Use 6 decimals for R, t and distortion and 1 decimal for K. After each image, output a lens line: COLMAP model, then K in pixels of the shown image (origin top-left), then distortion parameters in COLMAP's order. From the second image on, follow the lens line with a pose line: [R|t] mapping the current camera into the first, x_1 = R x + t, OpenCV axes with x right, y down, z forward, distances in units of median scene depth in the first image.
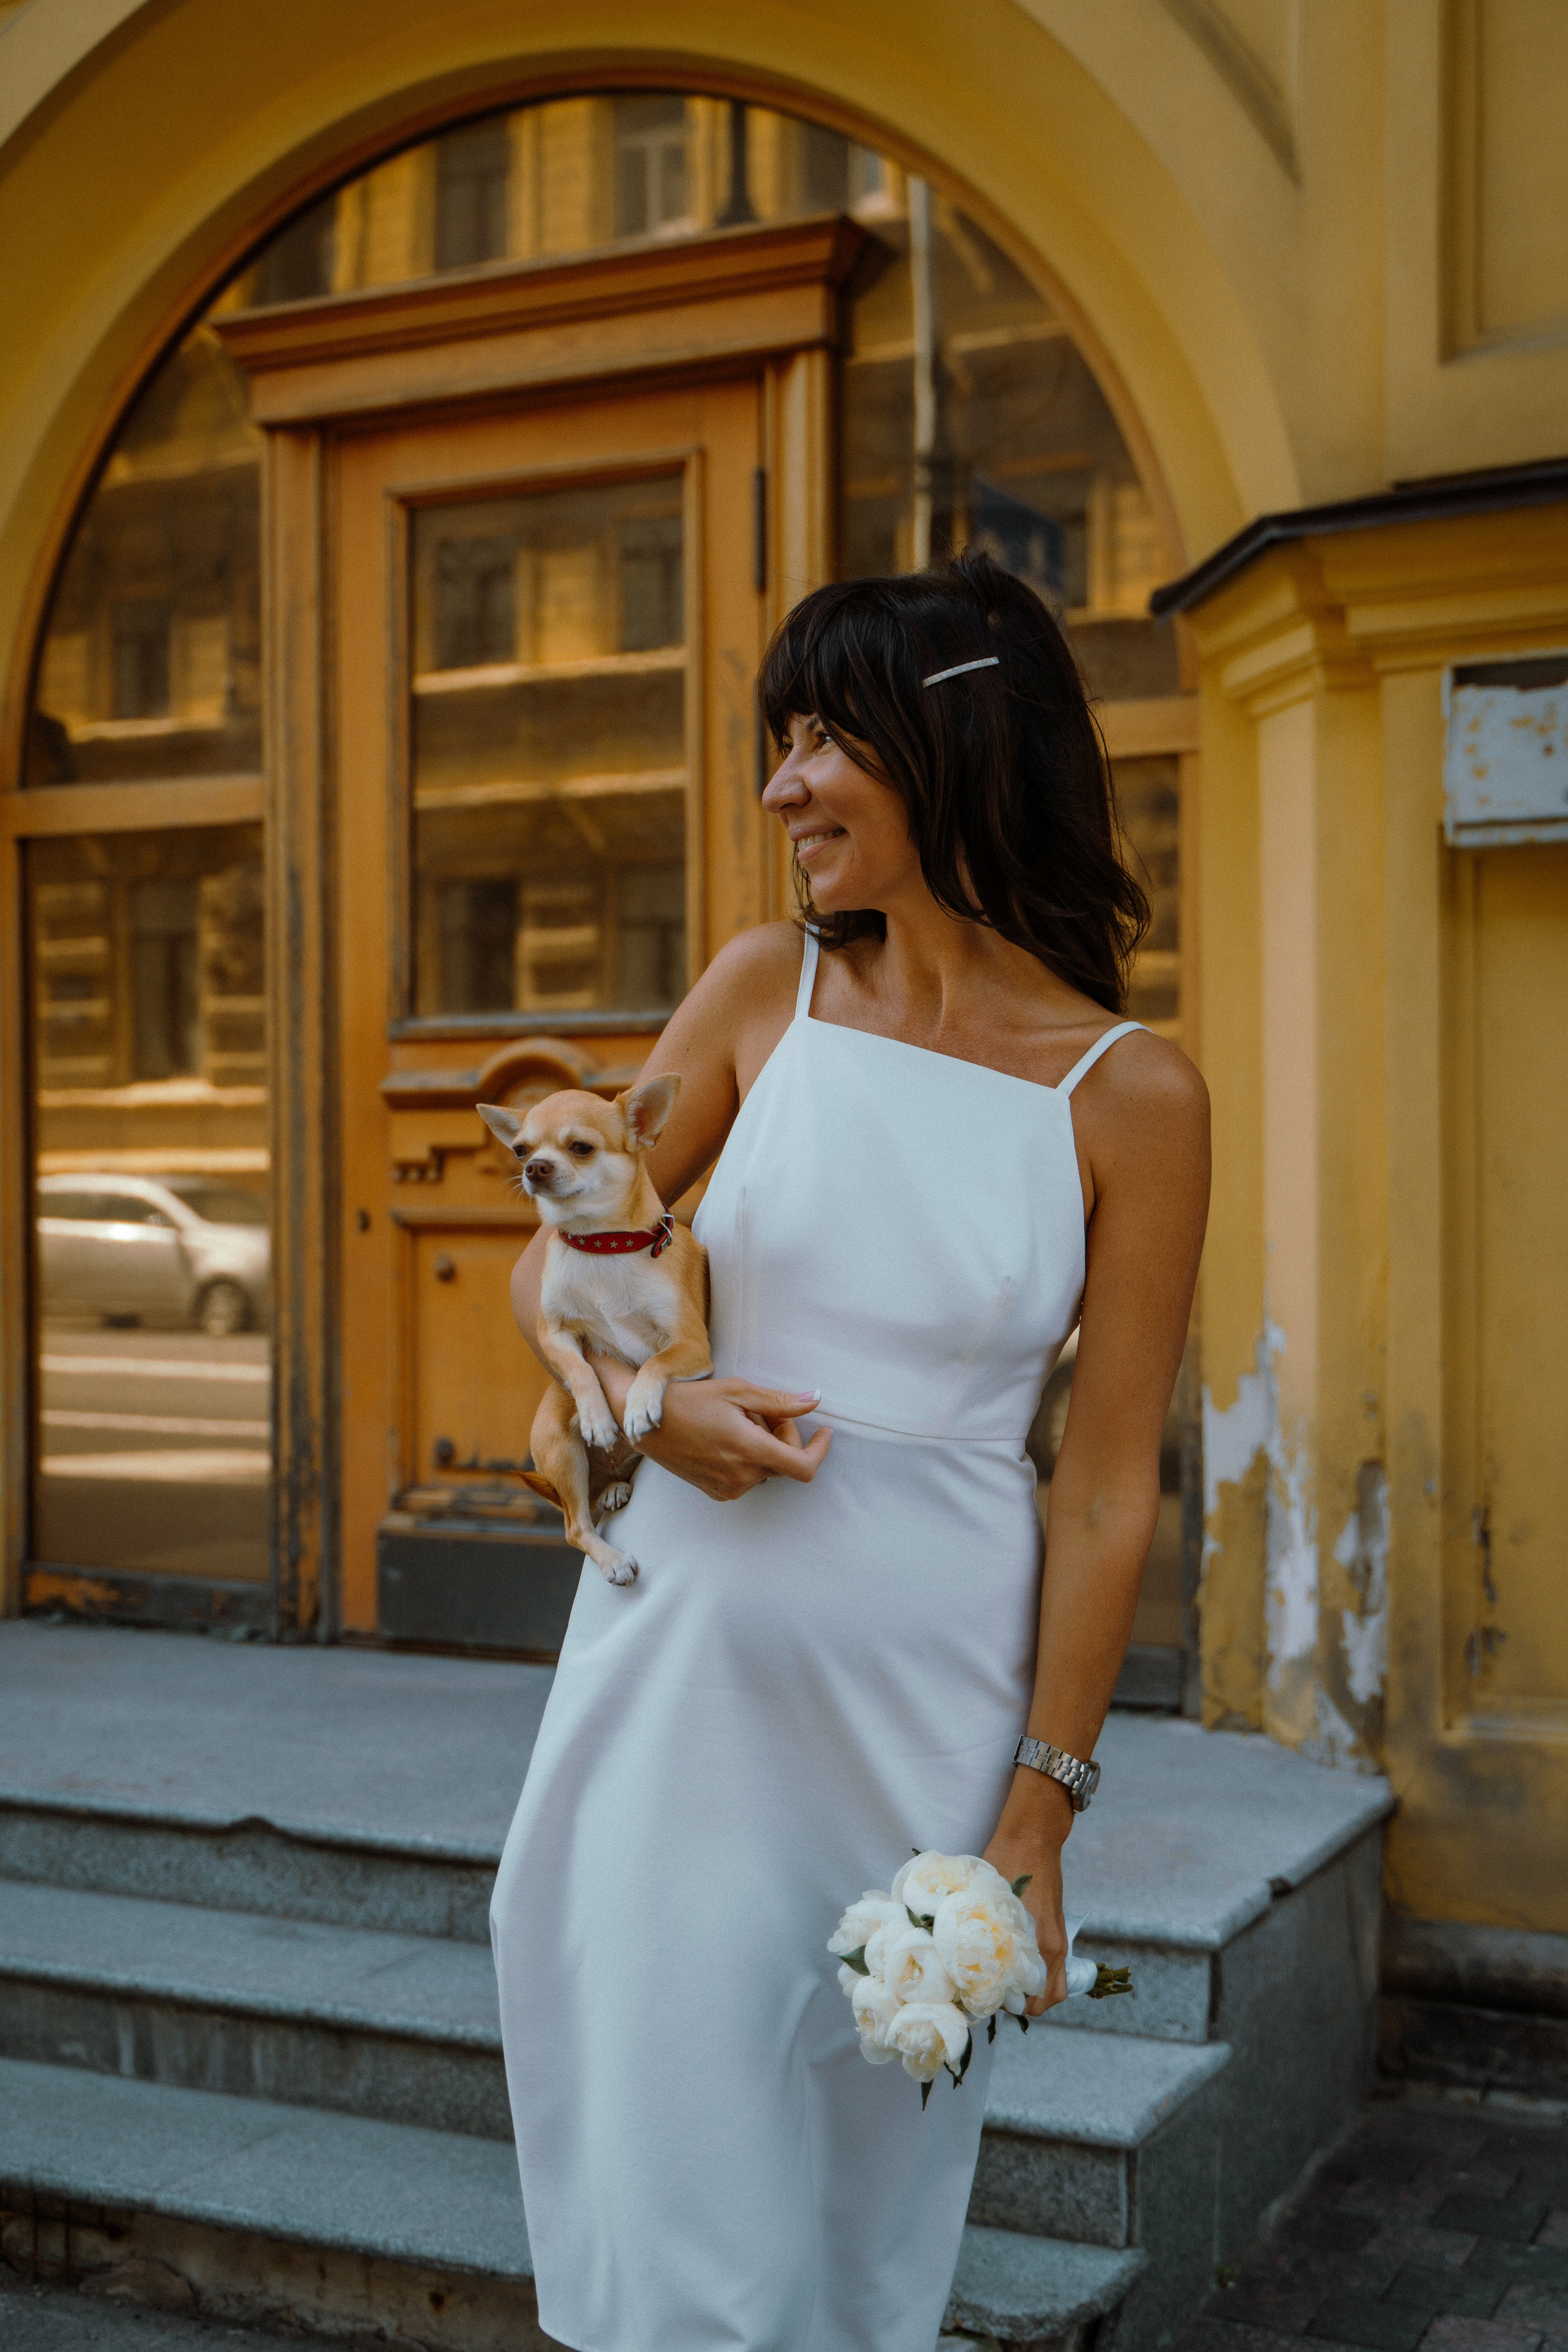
lens RADIAL K [[2823.8, 0, 792.7], [0, 2823.8, 1185.9], [0, 0, 1]] dist [0.049691, 0.000000]
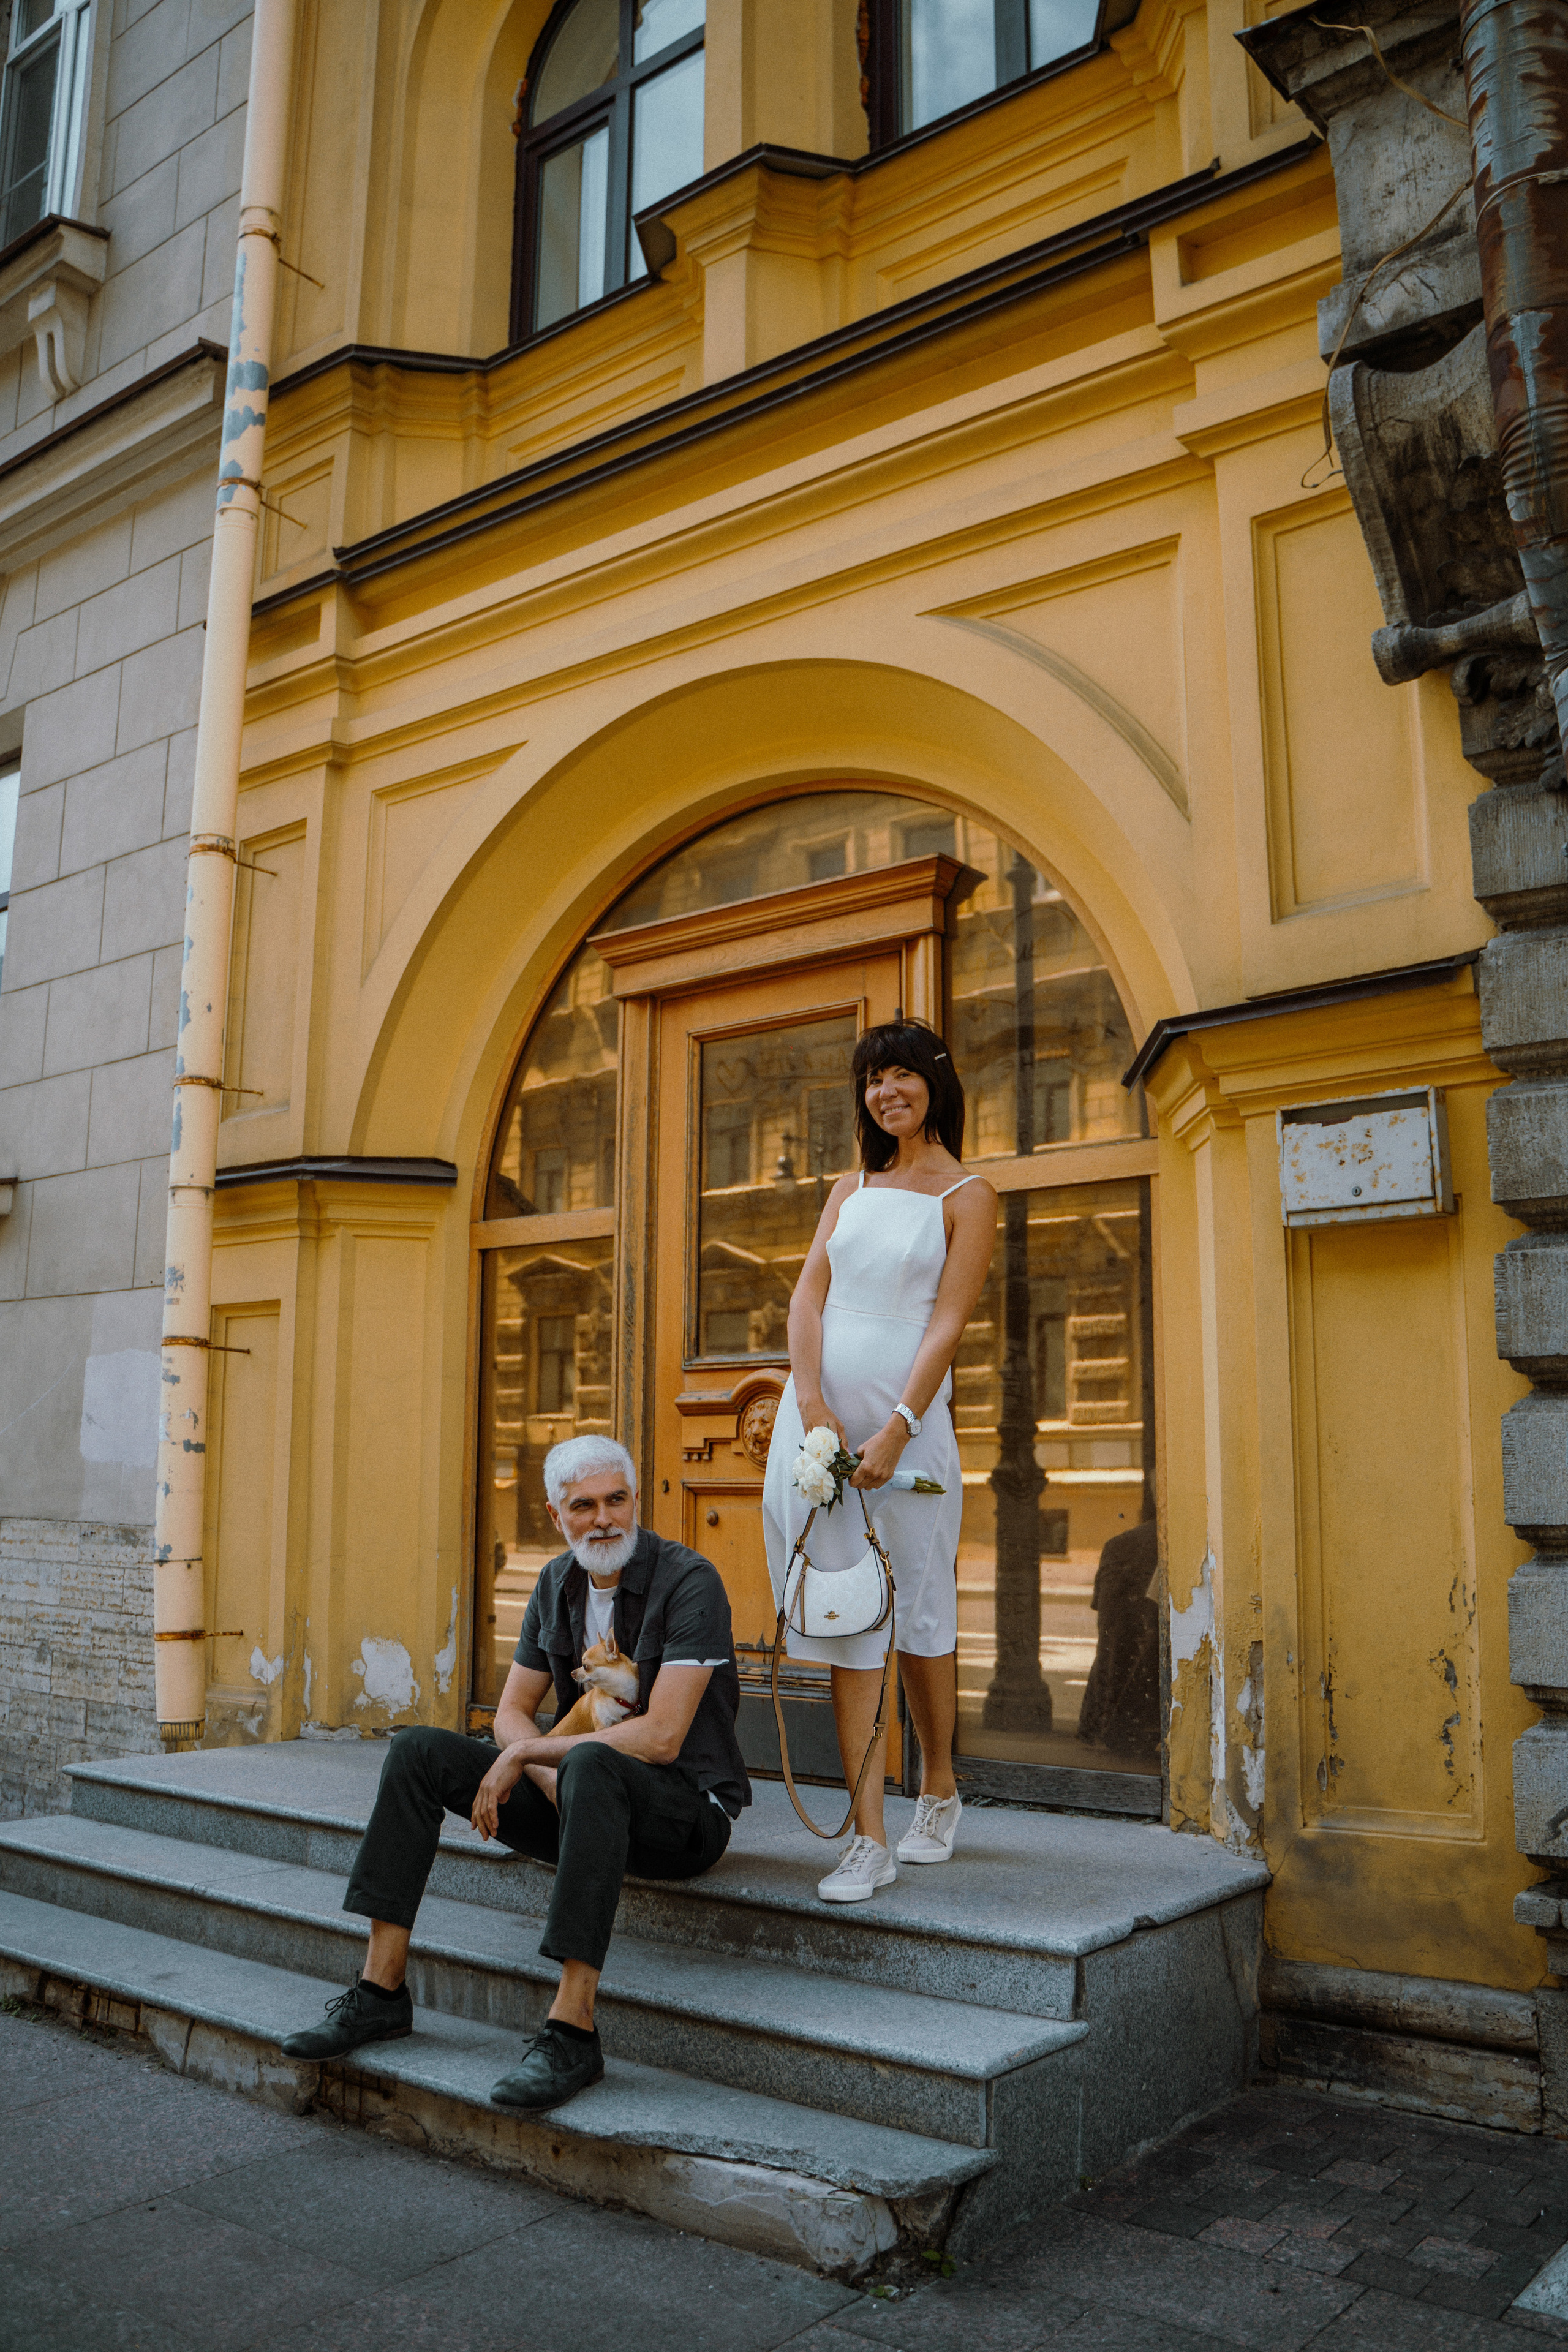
lens RADIAL K [[1902.8, 0, 790.1], [0, 1902.8, 1181.1], [0, 0, 1]] dist [-0.121481, 0.094416]
pose [[0.978792, -0.023249, -0.203531, 0.174411], [-0.011774, 0.985512, -0.169197, 0.029593], [0.204516, 0.168005, 0.964338, -0.033708]]
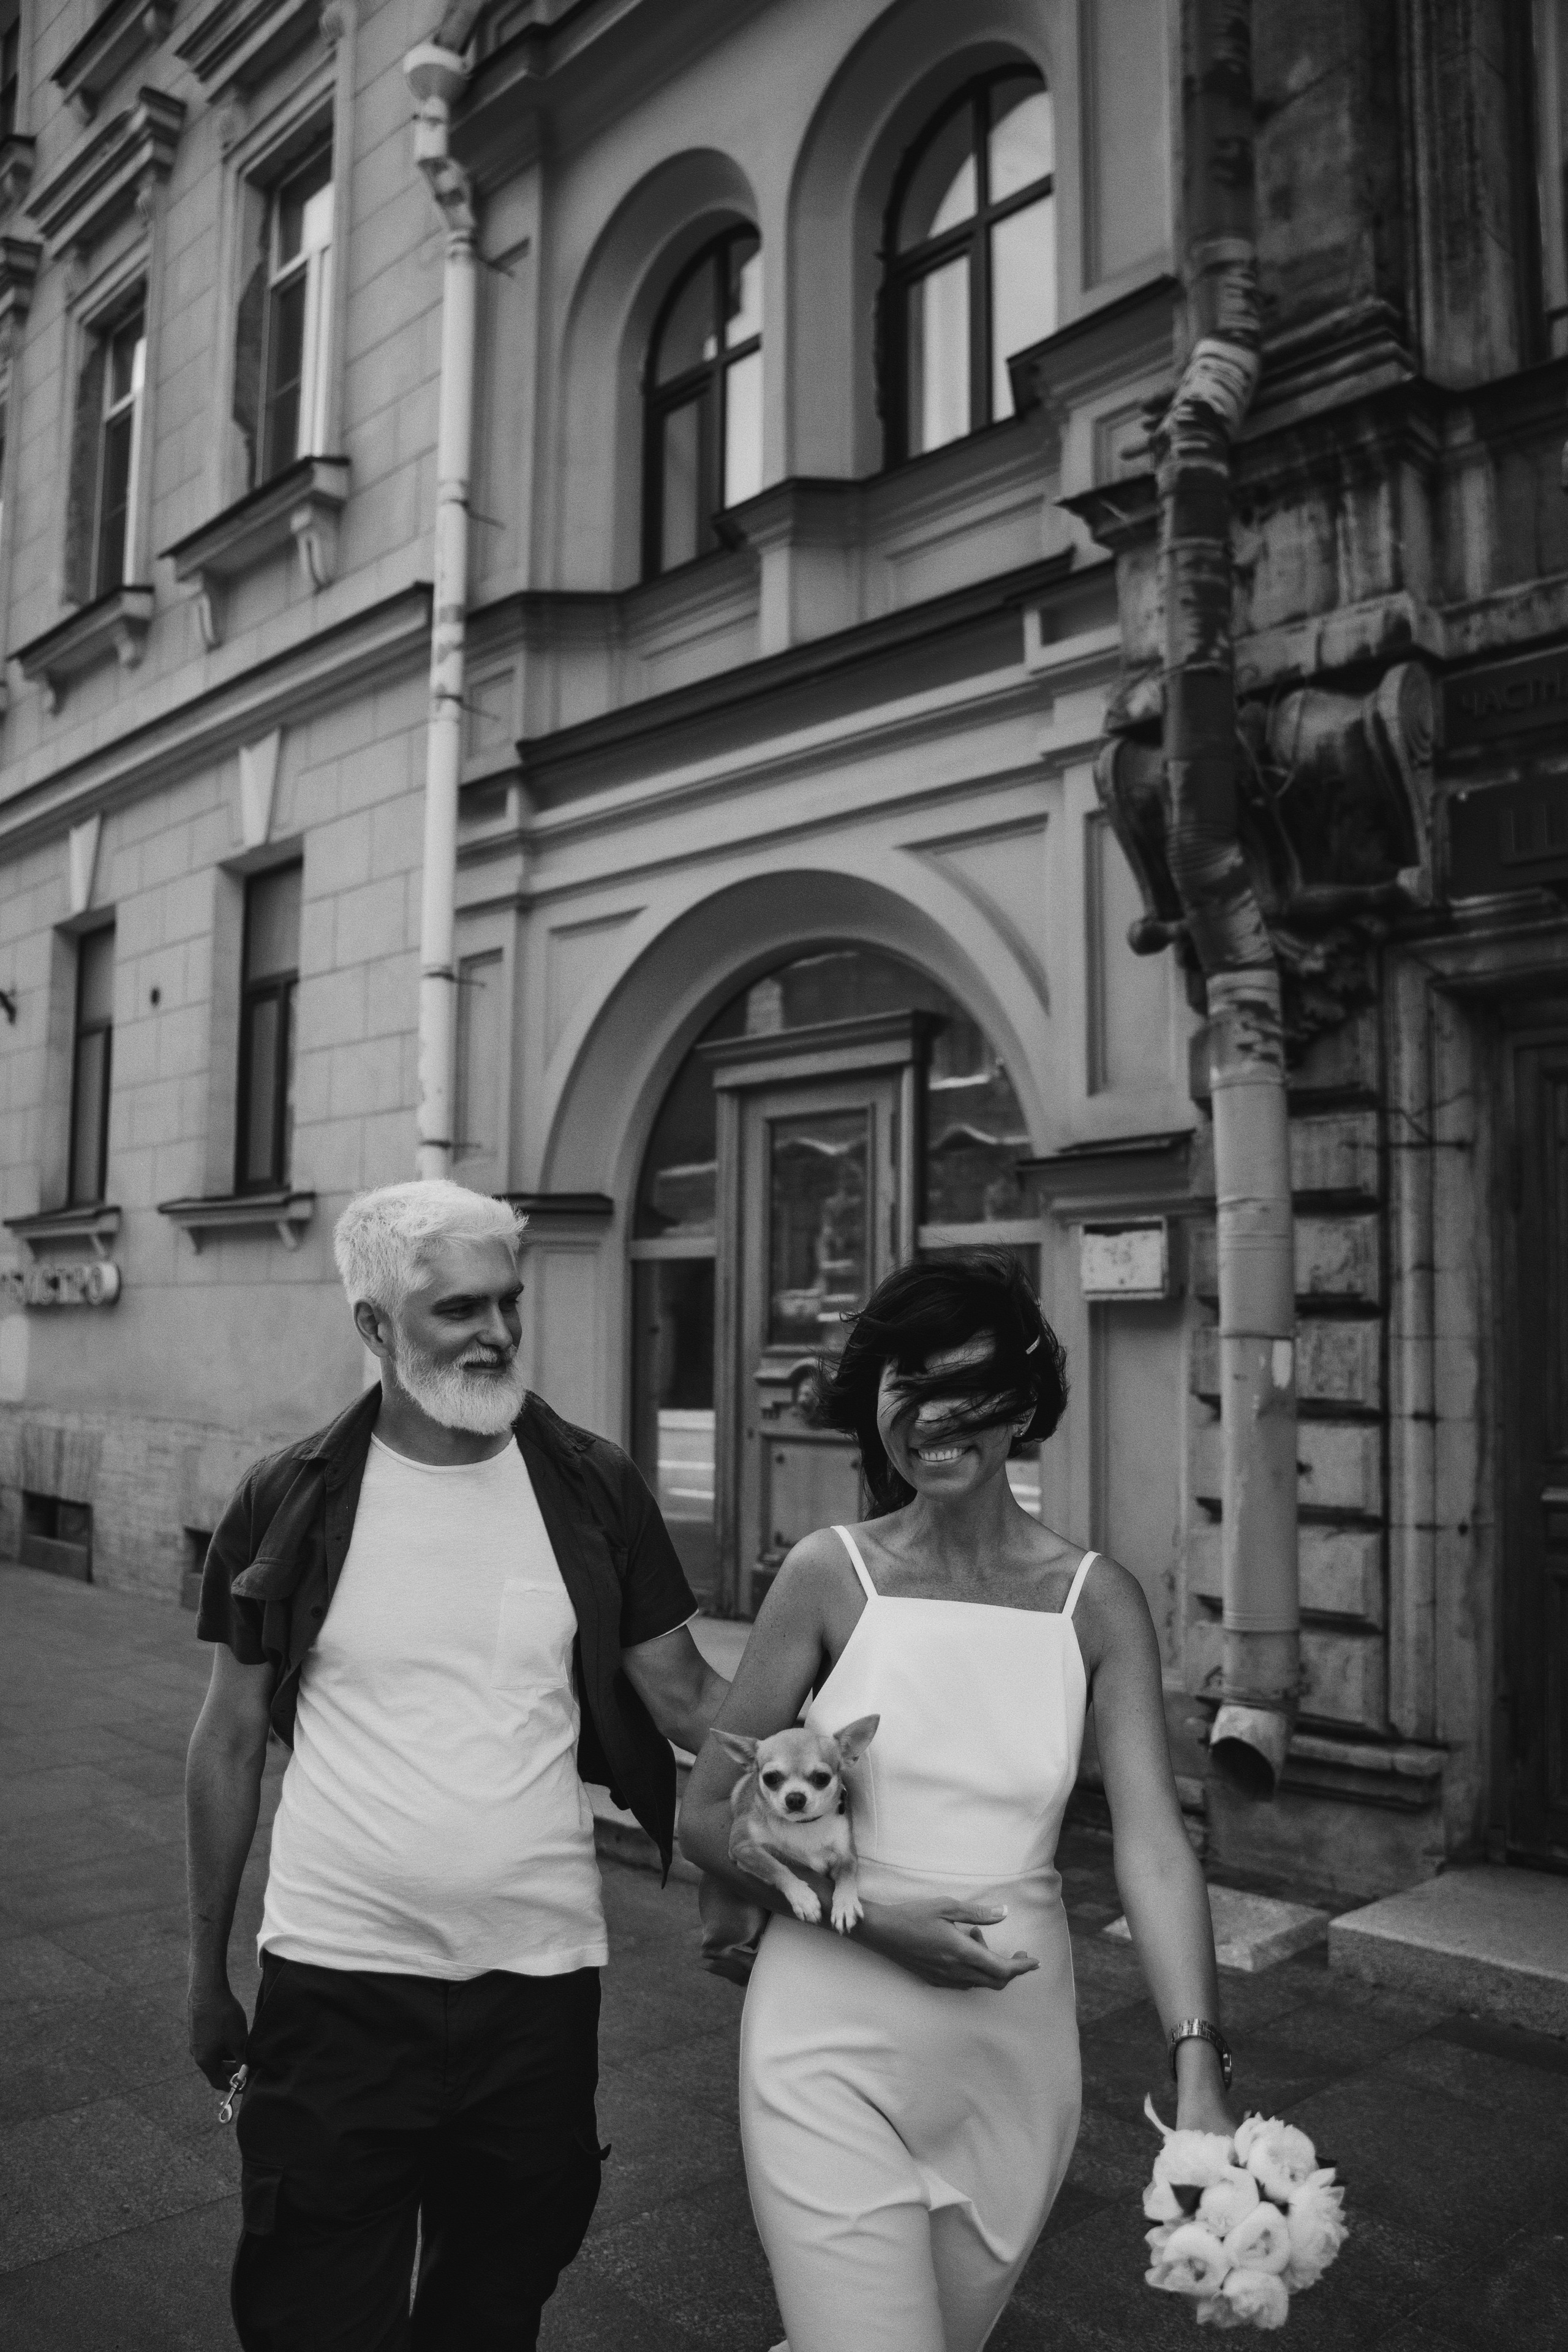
lens RADIAL K [[1902.8, 0, 793.1], [0, 1902.8, 1193.4], [0, 0, 1]] dist [-0.121481, 0.094416]
pose [[0.936954, -0.014131, -0.349166, 0.546545], [-0.015461, 0.996528, -0.081816, -0.073199], [0.349110, 0.082056, 0.933482, -0.564689]]
